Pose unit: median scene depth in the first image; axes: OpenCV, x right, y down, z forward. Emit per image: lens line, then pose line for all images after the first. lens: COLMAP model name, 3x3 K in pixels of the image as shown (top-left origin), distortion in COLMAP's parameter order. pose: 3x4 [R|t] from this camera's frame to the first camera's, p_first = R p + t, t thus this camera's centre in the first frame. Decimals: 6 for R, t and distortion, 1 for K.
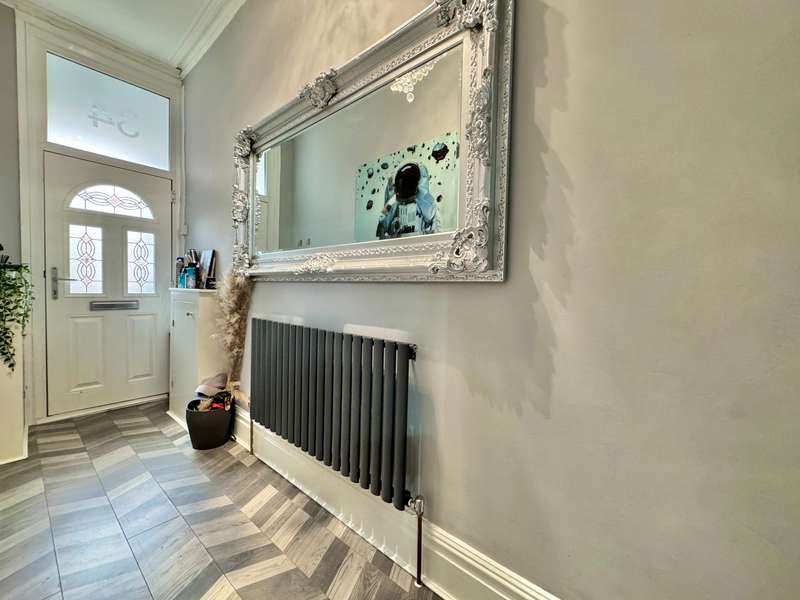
lens RADIAL K [[318.1, 0, 398.0], [0, 318.1, 301.4], [0, 0, 1]] dist [0.001432, 0.000173]
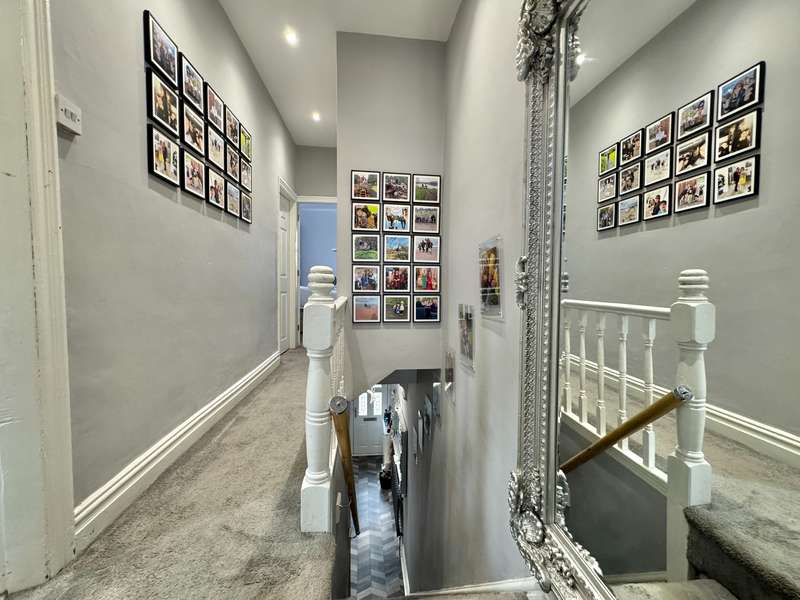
lens RADIAL K [[318.1, 0, 399.5], [0, 318.1, 297.9], [0, 0, 1]] dist [0.001432, 0.000173]
pose [[0.728328, 0.012062, -0.685122, 1.594844], [-0.016024, 0.999871, 0.000569, -1.393040], [0.685041, 0.010565, 0.728428, -1.164908]]
